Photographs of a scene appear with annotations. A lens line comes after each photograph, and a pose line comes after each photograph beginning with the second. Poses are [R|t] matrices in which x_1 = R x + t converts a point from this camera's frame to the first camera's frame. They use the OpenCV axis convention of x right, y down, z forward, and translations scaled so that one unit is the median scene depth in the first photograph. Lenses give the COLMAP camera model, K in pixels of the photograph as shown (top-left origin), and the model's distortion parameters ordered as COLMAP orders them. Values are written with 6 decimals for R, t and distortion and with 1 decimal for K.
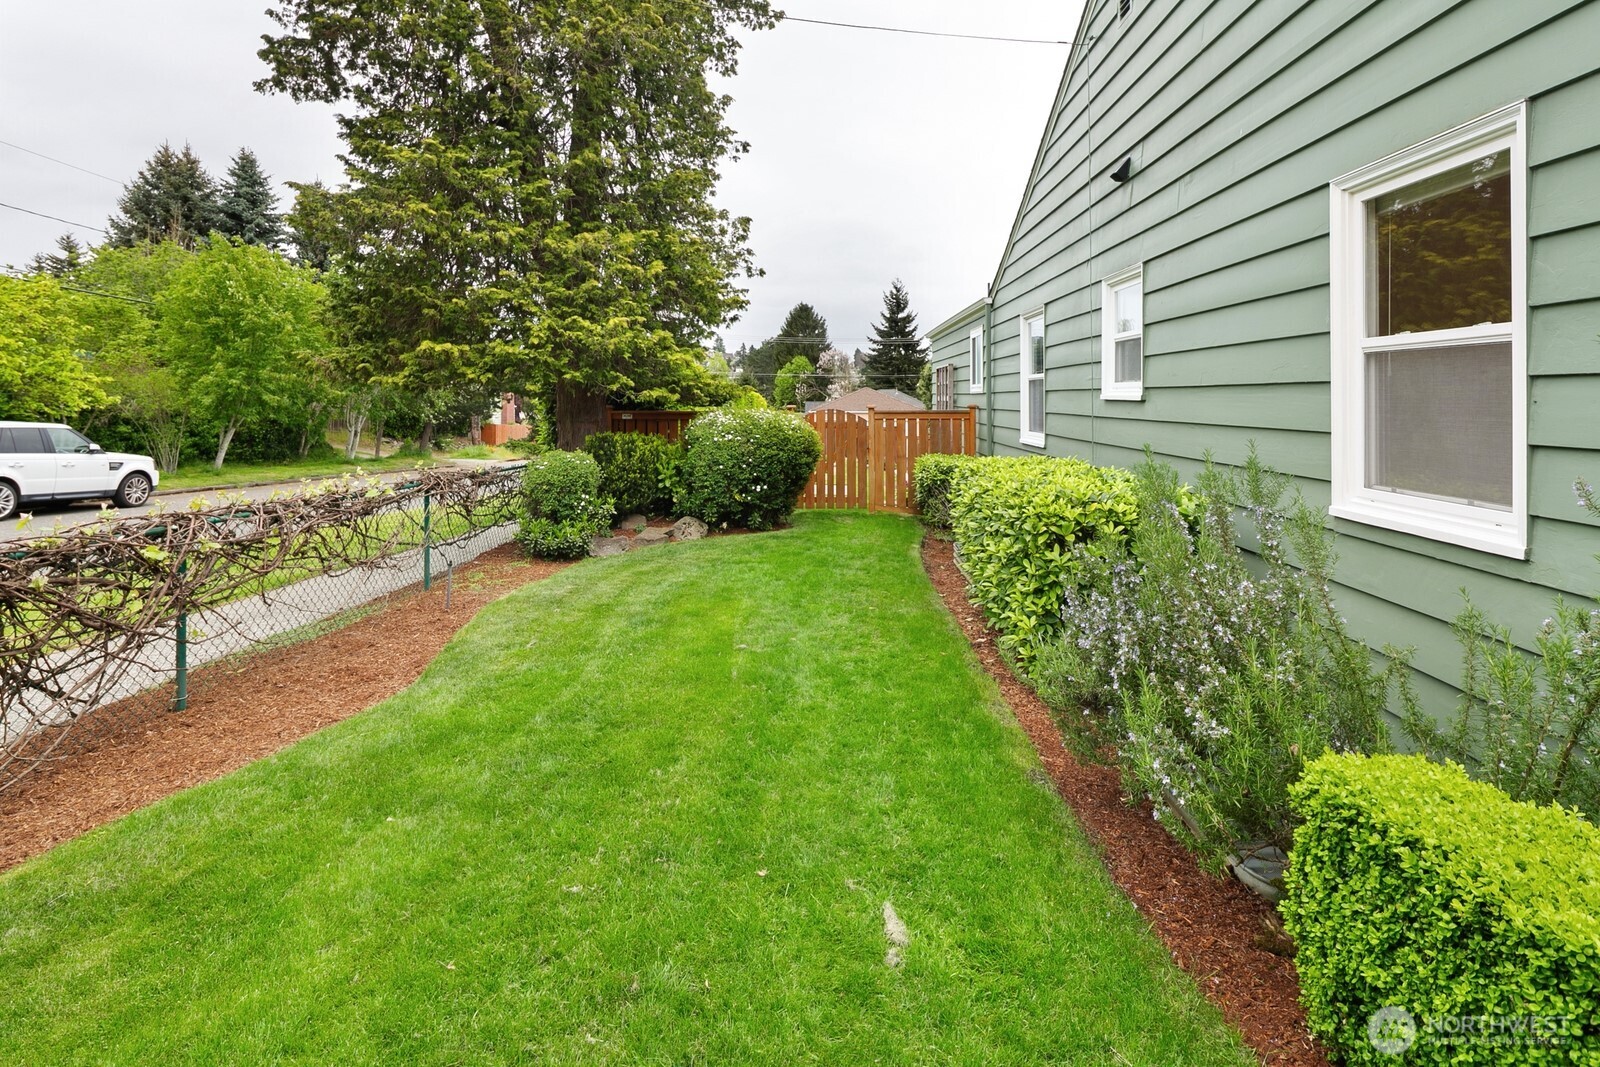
lens RADIAL K [[787.5, 0, 792.4], [0, 787.5, 409.1], [0, 0, 1]] dist [-0.002820, 0.000057]
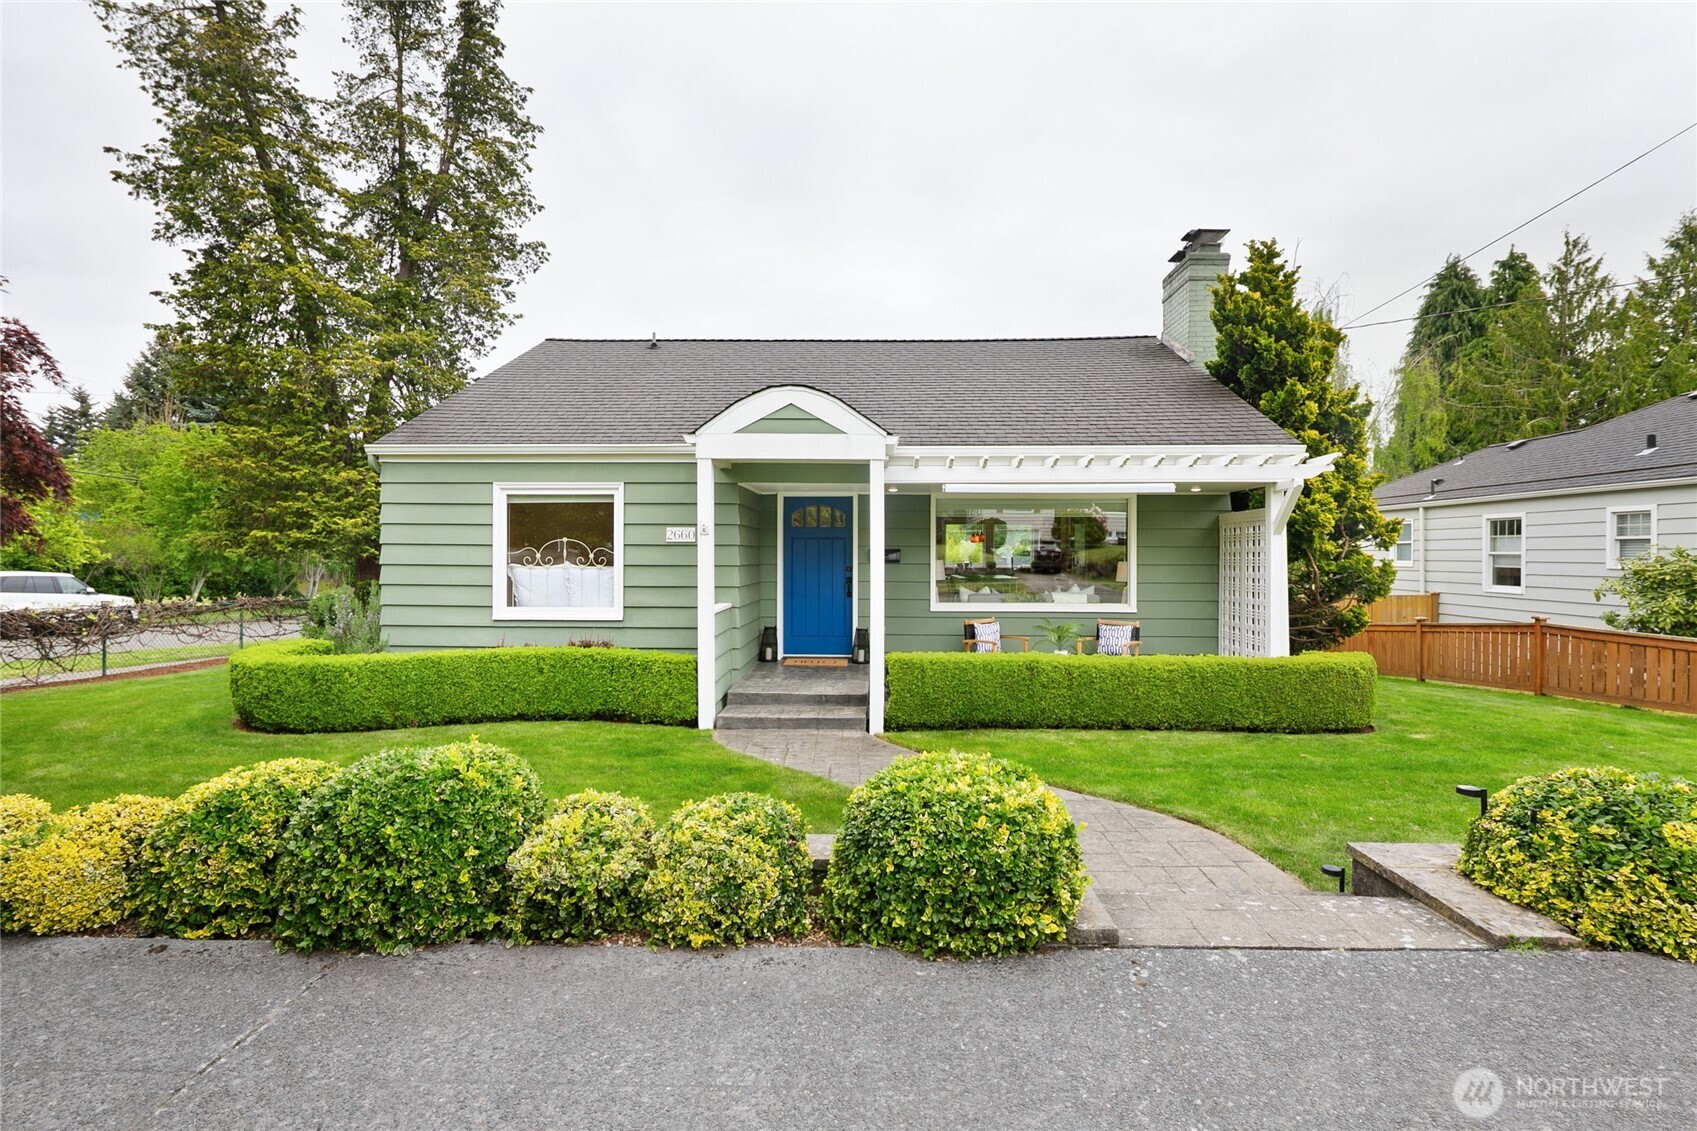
lens RADIAL K [[820.7, 0, 851.0], [0, 820.7, 566.1], [0, 0, 1]] dist [0.000132, -0.003179]
pose [[0.999950, 0.002965, 0.009500, 0.349015], [-0.003018, 0.999980, 0.005502, -0.005568], [-0.009484, -0.005531, 0.999940, -0.364643]]
